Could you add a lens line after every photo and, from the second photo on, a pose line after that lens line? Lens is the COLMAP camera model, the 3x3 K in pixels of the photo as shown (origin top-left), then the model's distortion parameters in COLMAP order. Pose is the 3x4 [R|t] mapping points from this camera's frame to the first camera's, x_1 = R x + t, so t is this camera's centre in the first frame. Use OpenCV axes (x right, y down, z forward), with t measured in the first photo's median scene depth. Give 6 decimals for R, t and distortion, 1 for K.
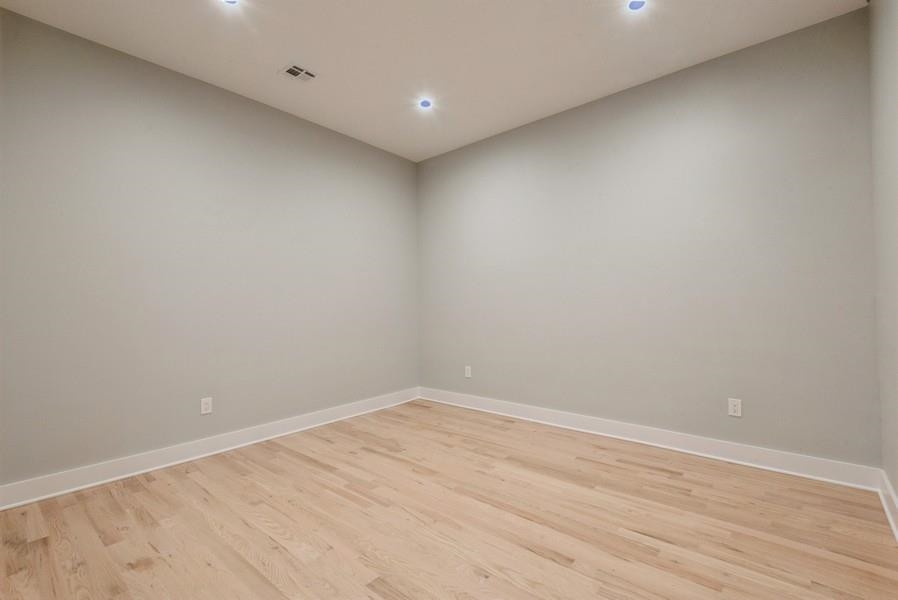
lens RADIAL K [[413.2, 0, 449.0], [0, 413.2, 300.0], [0, 0, 1]] dist [-0.000244, -0.000382]
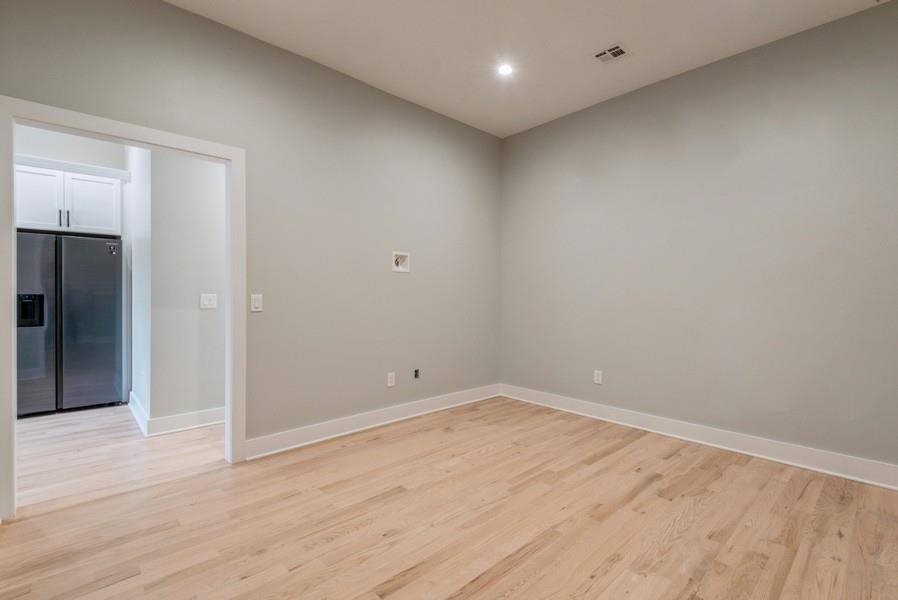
lens RADIAL K [[409.1, 0, 449.0], [0, 409.1, 300.0], [0, 0, 1]] dist [-0.001239, -0.000316]
pose [[-0.119649, 0.030315, -0.992353, 0.706427], [0.005420, 0.999539, 0.029881, -0.006207], [0.992801, -0.001803, -0.119758, 0.793599]]
